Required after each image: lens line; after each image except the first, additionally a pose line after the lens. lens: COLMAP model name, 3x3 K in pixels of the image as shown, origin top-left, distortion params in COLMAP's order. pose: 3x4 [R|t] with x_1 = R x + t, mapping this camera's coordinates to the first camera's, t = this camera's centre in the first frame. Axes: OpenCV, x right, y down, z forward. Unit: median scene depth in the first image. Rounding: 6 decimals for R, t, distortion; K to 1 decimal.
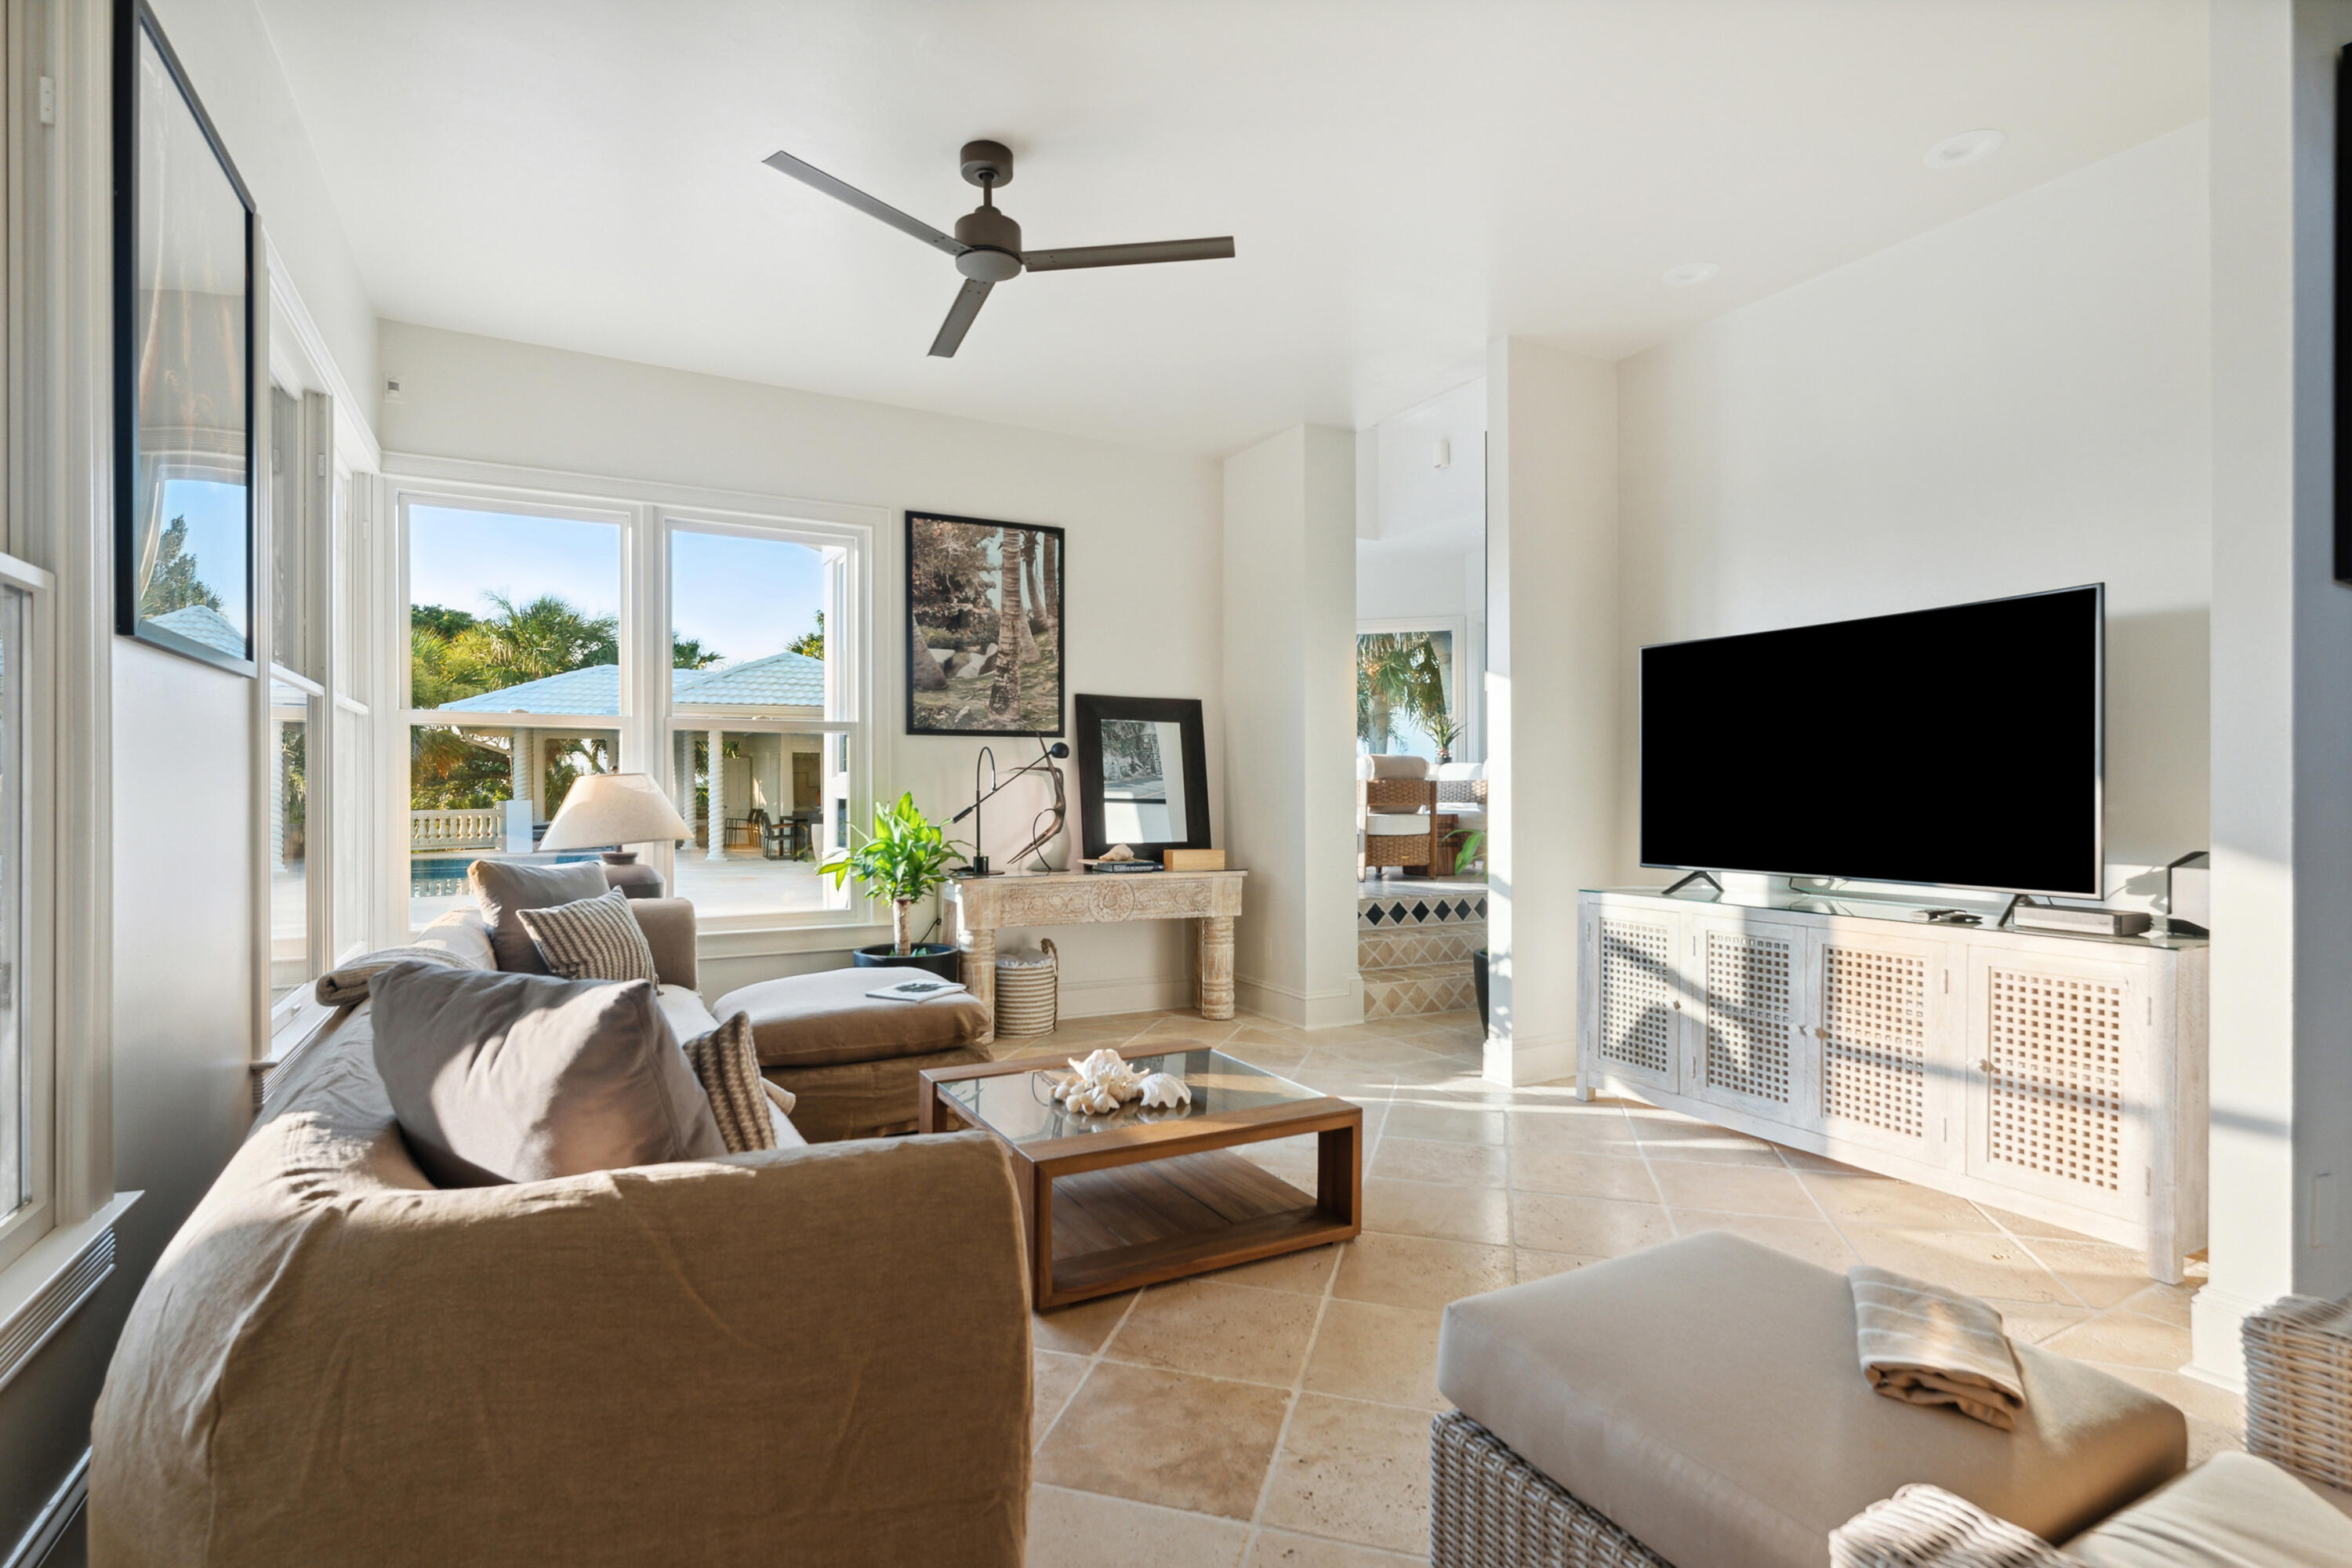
lens RADIAL K [[1106.9, 0, 1169.7], [0, 1106.9, 779.1], [0, 0, 1]] dist [0.004322, 0.000162]
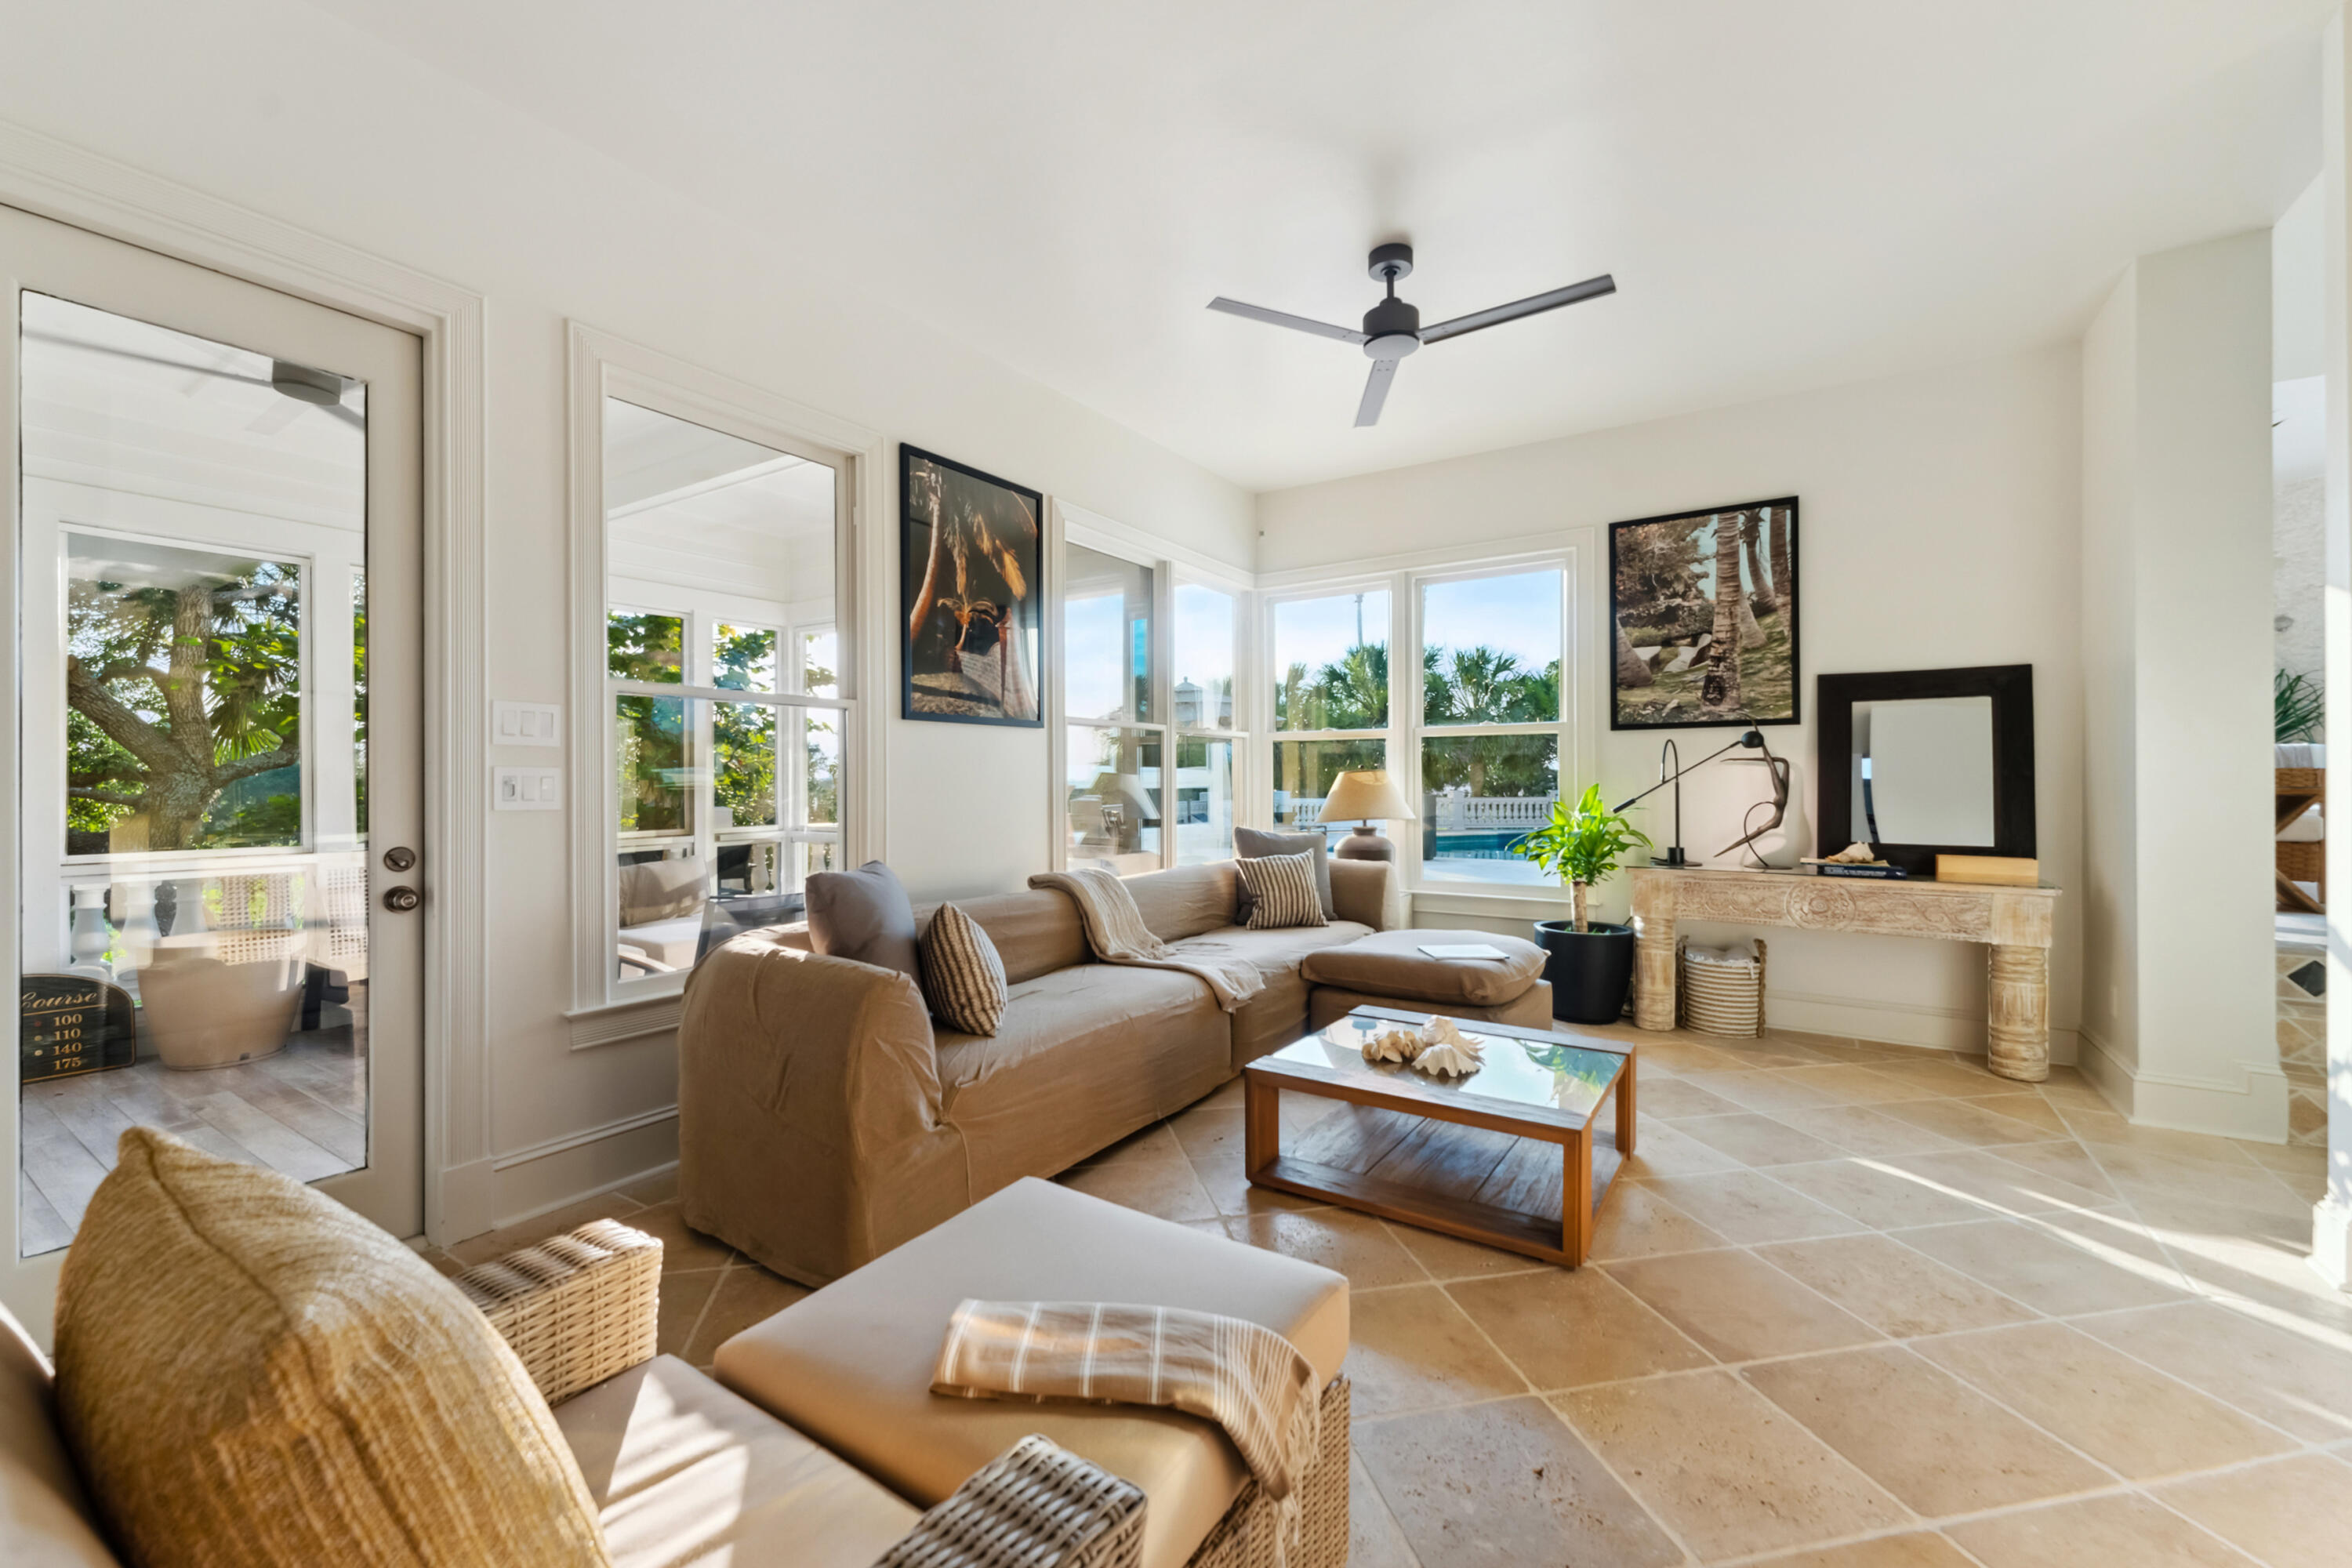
lens RADIAL K [[937.9, 0, 1174.8], [0, 937.9, 788.7], [0, 0, 1]] dist [-0.001696, 0.000226]
pose [[0.475824, 0.003139, -0.879535, 0.353241], [0.005896, 0.999960, 0.006758, 0.007458], [0.879521, -0.008402, 0.475786, 0.183298]]
